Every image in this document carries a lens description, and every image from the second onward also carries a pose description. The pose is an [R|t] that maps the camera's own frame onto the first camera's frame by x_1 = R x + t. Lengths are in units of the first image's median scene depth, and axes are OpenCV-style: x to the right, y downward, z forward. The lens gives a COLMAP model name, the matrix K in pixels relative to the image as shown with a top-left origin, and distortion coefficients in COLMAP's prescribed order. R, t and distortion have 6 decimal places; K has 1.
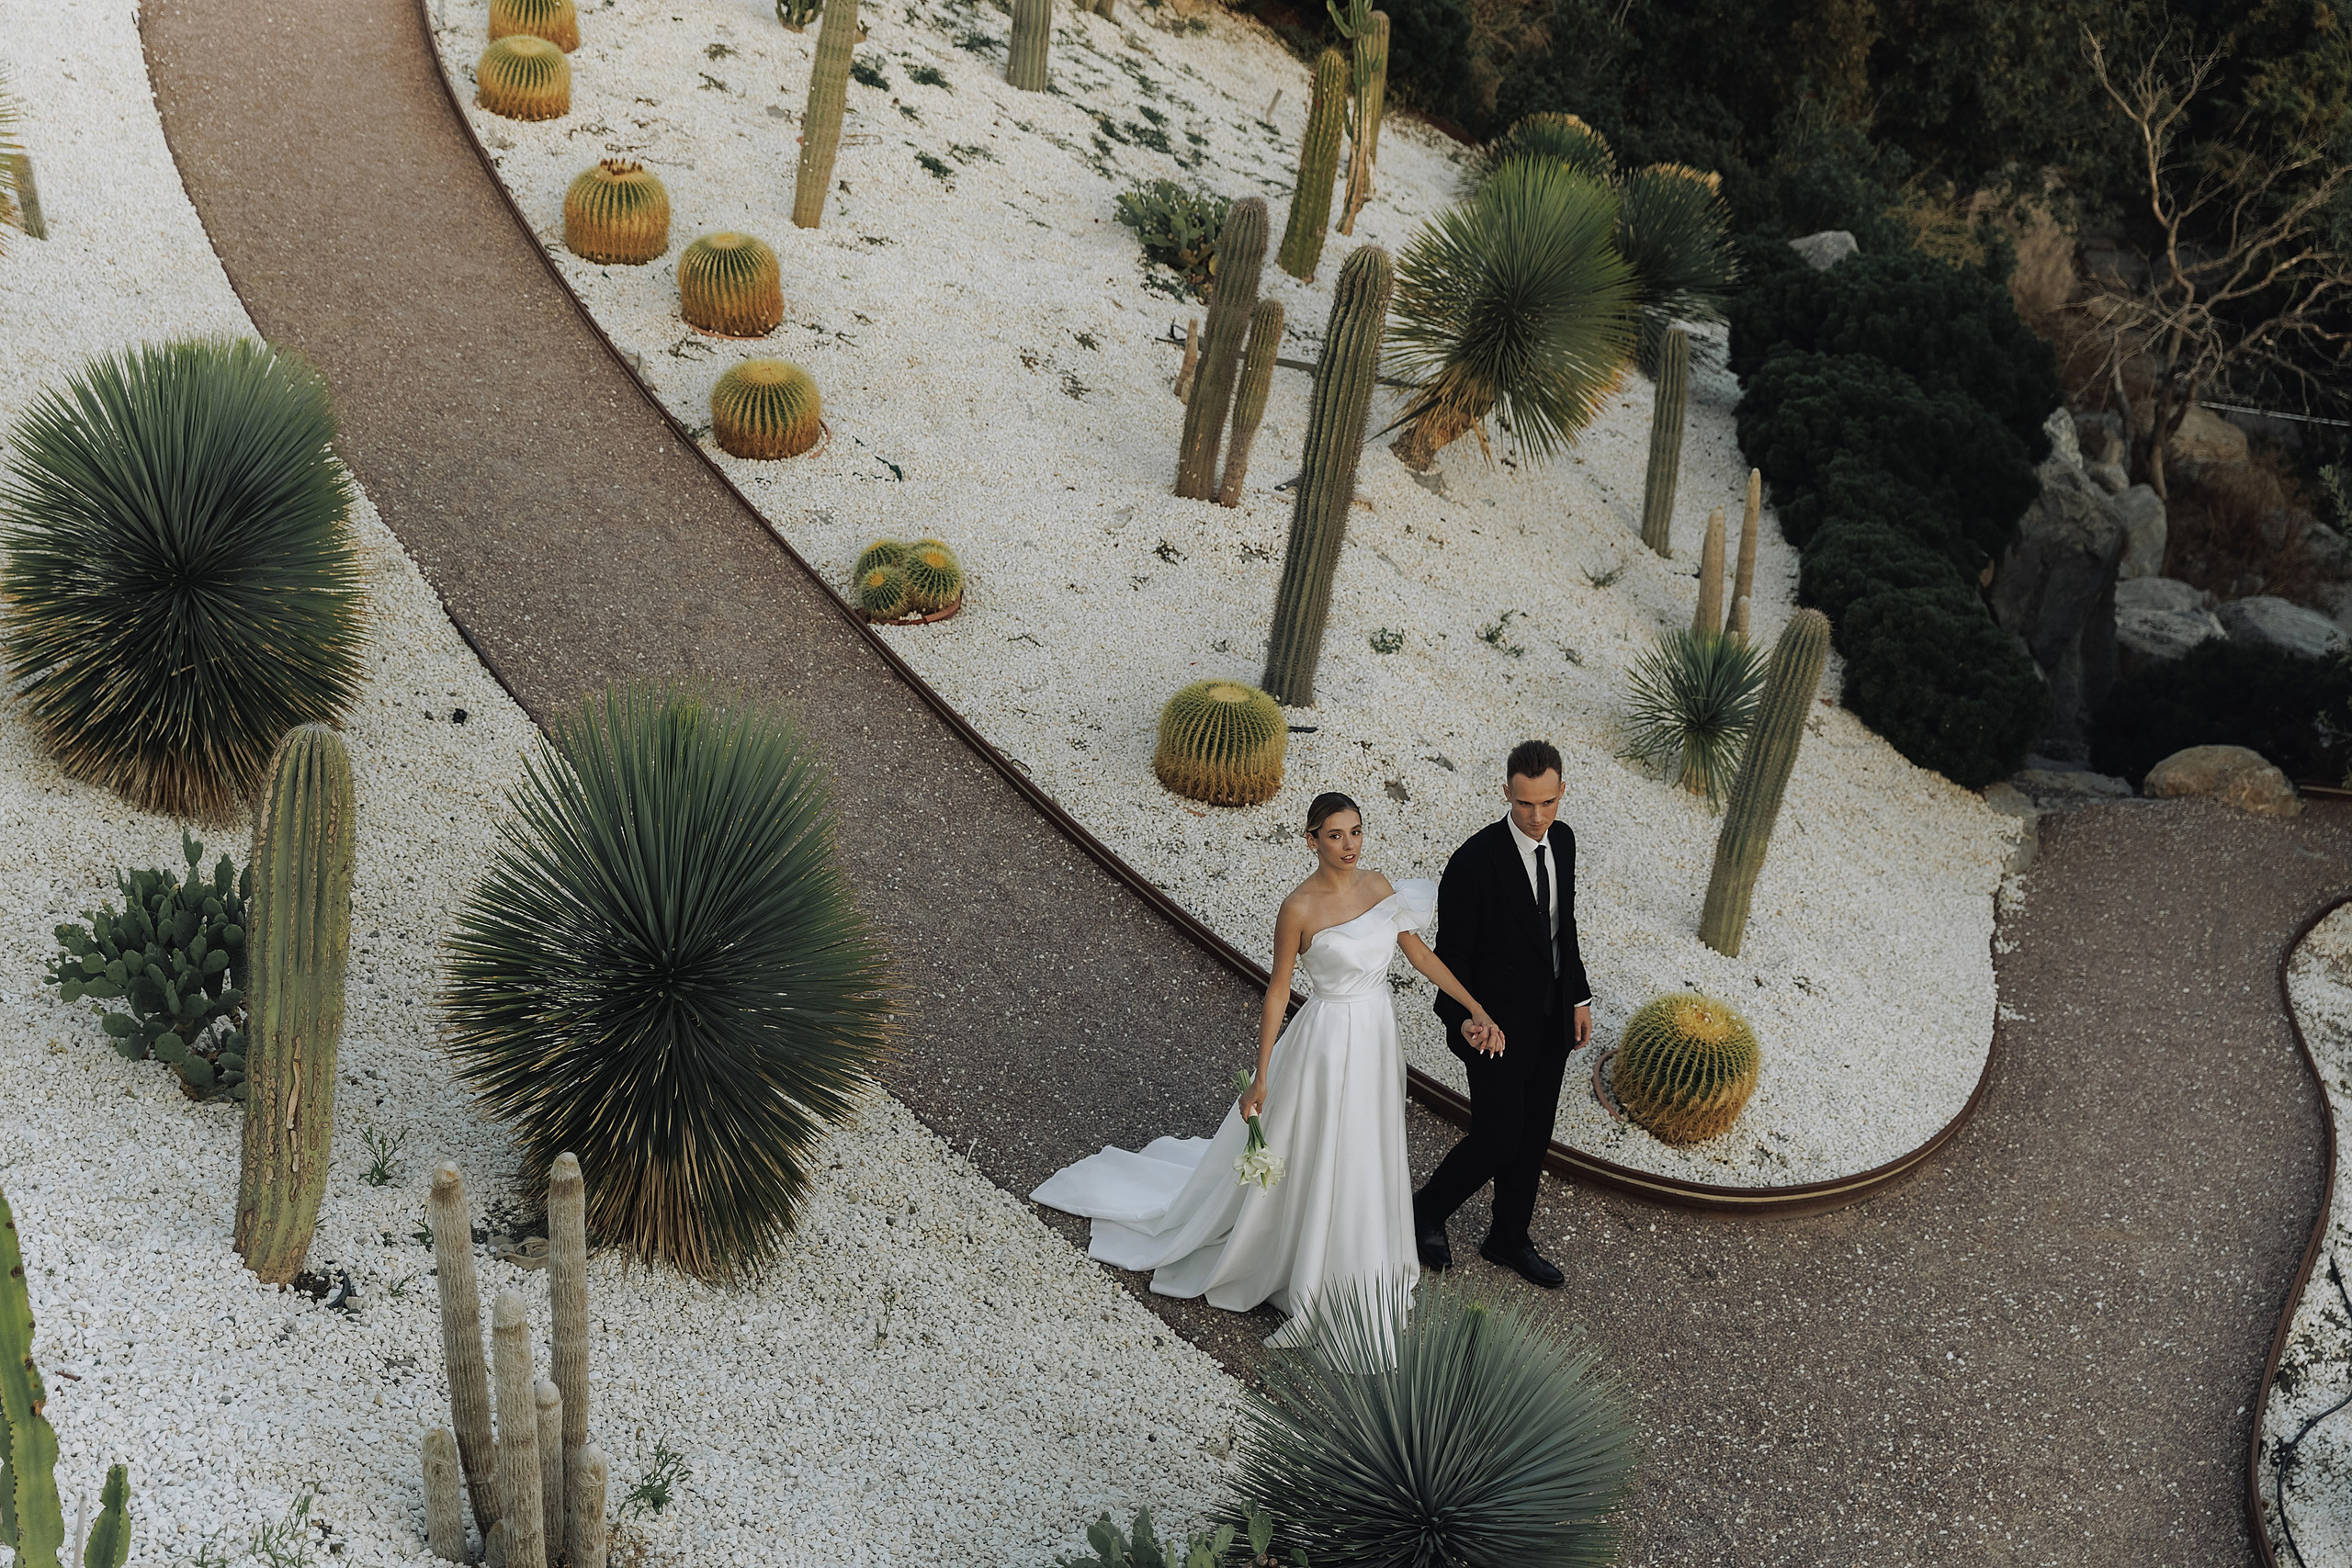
lens RADIAL K [[3407.0, 0, 1176.0], [0, 3407.0, 784.0], [0, 0, 1]] dist [0.016503, -0.047472]
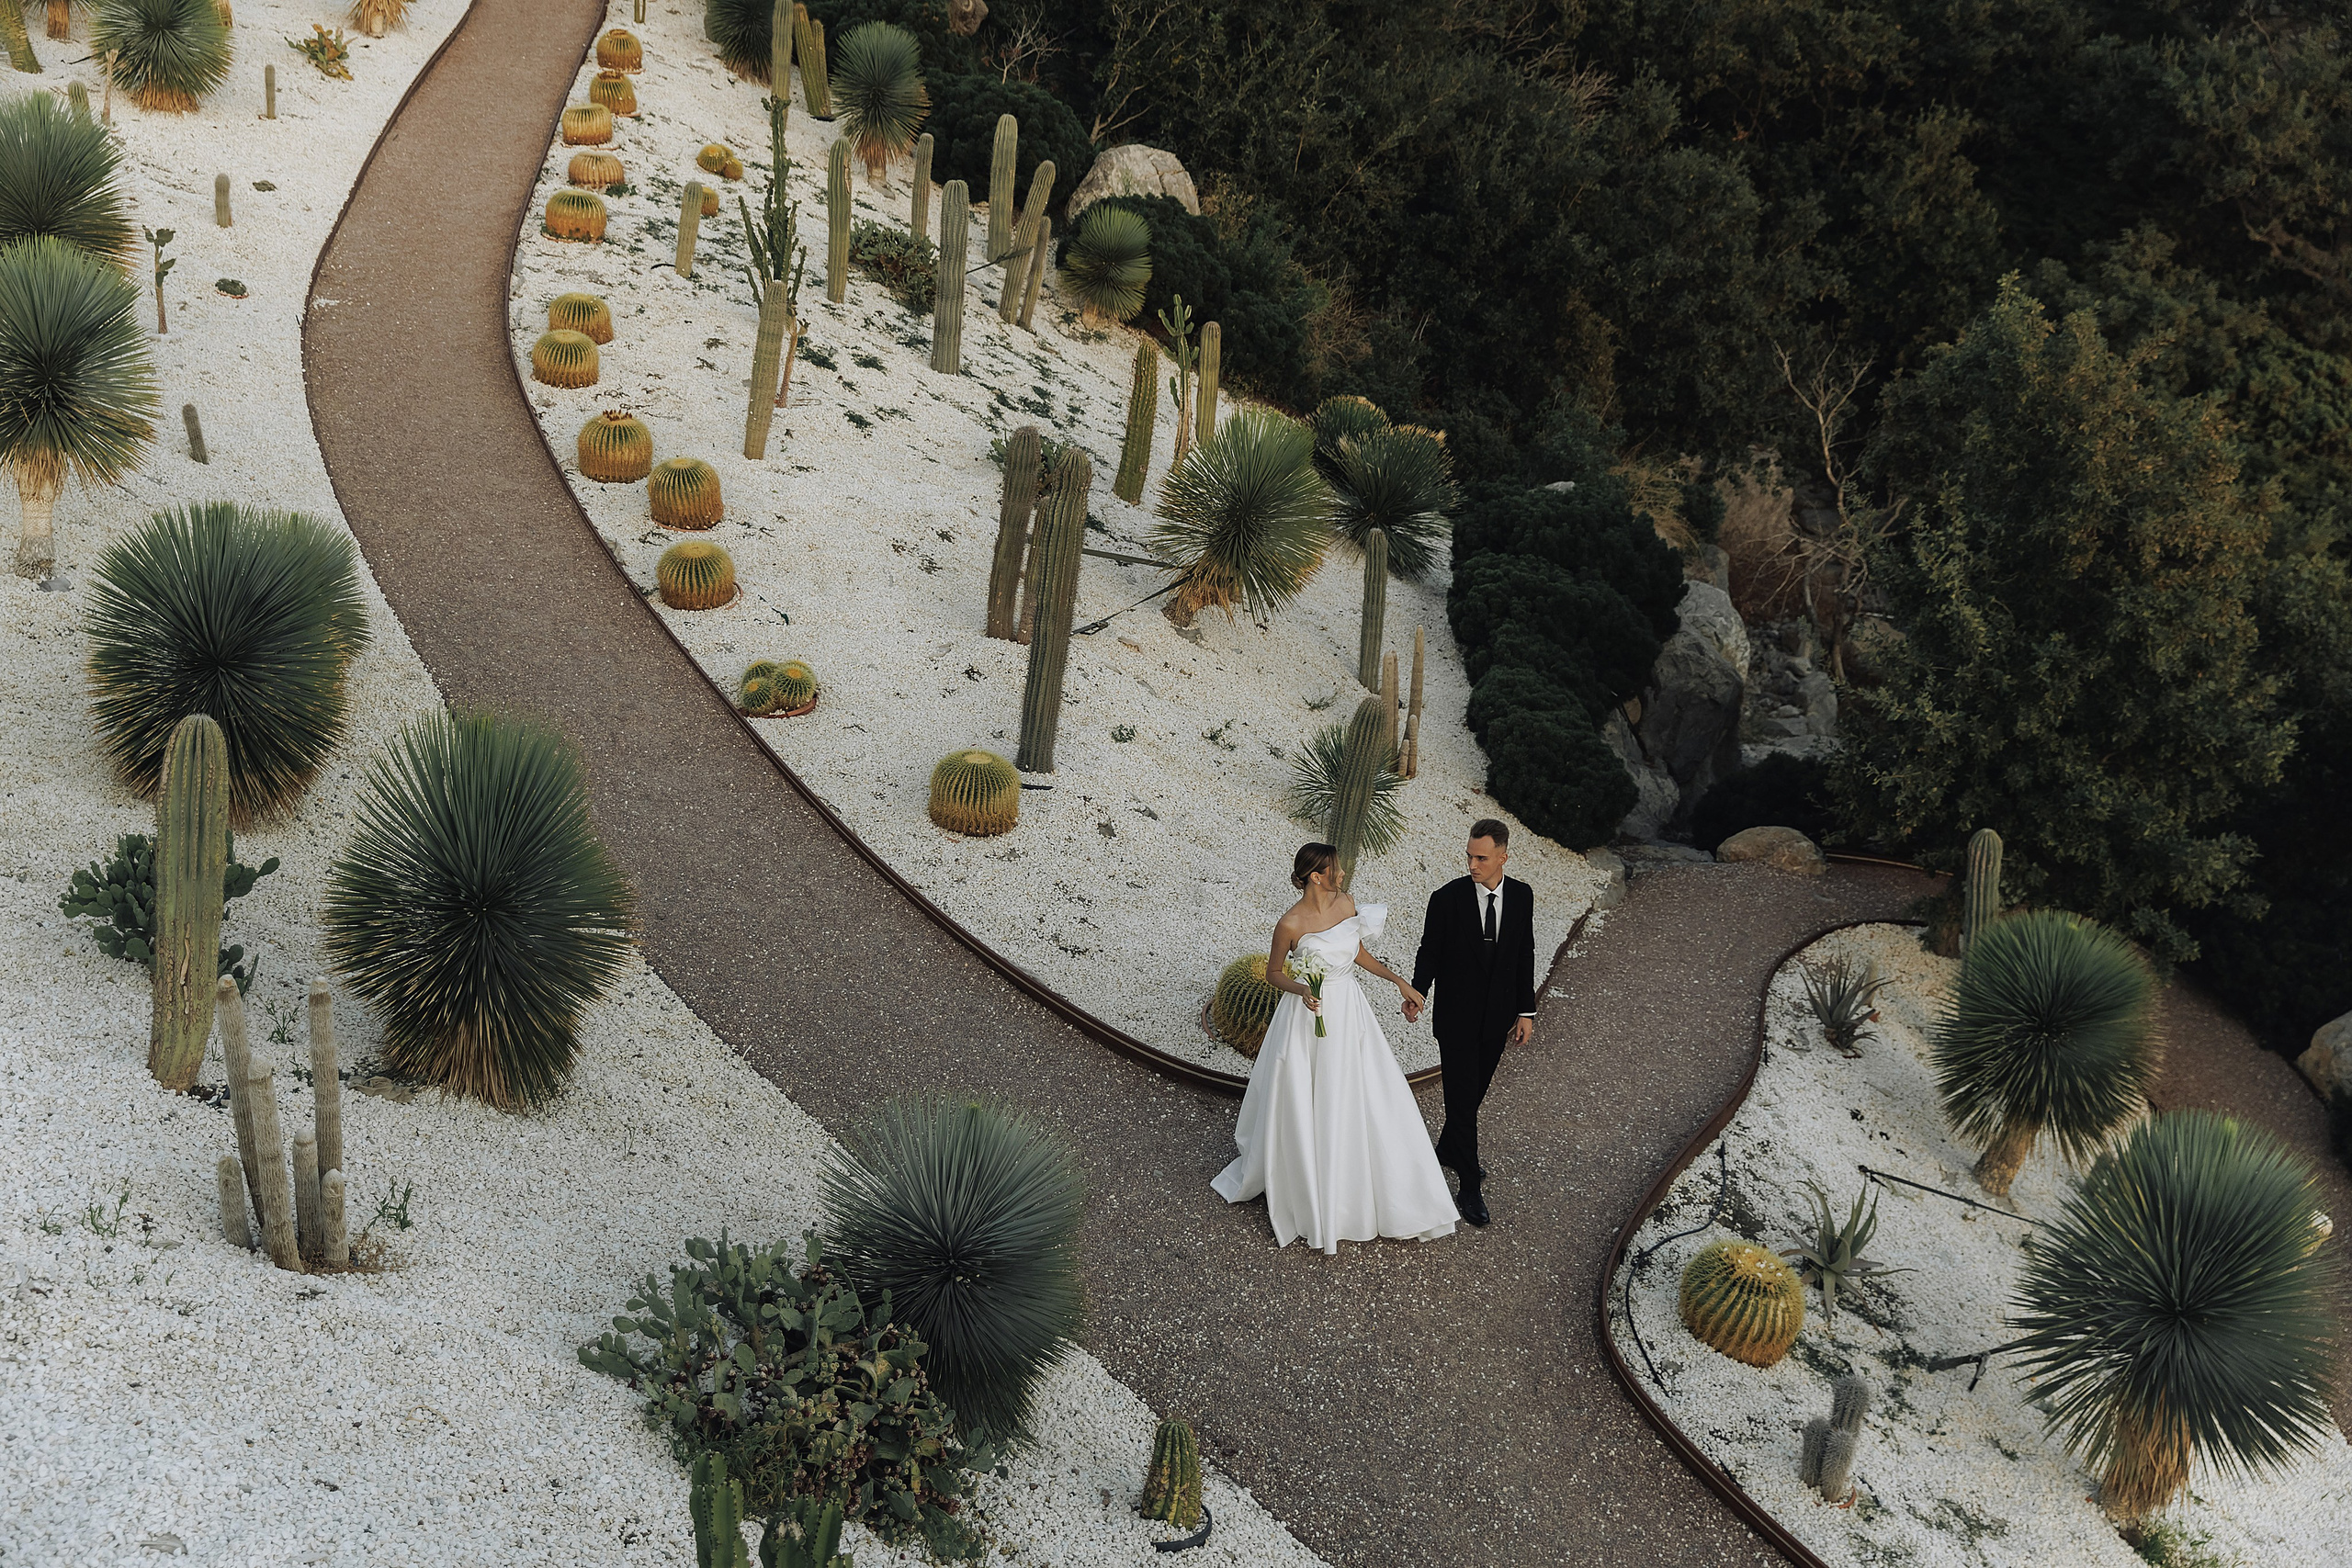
lens RADIAL K [[2542.0, 0, 1176.0], [0, 2542.0, 784.0], [0, 0, 1]] dist [0.005184, 0.015118]
pose [[0.999839, -0.002130, -0.017799, 0.092696], [0.001100, 0.998334, -0.057691, 0.036412], [0.017892, 0.057662, 0.998176, -0.055195]]
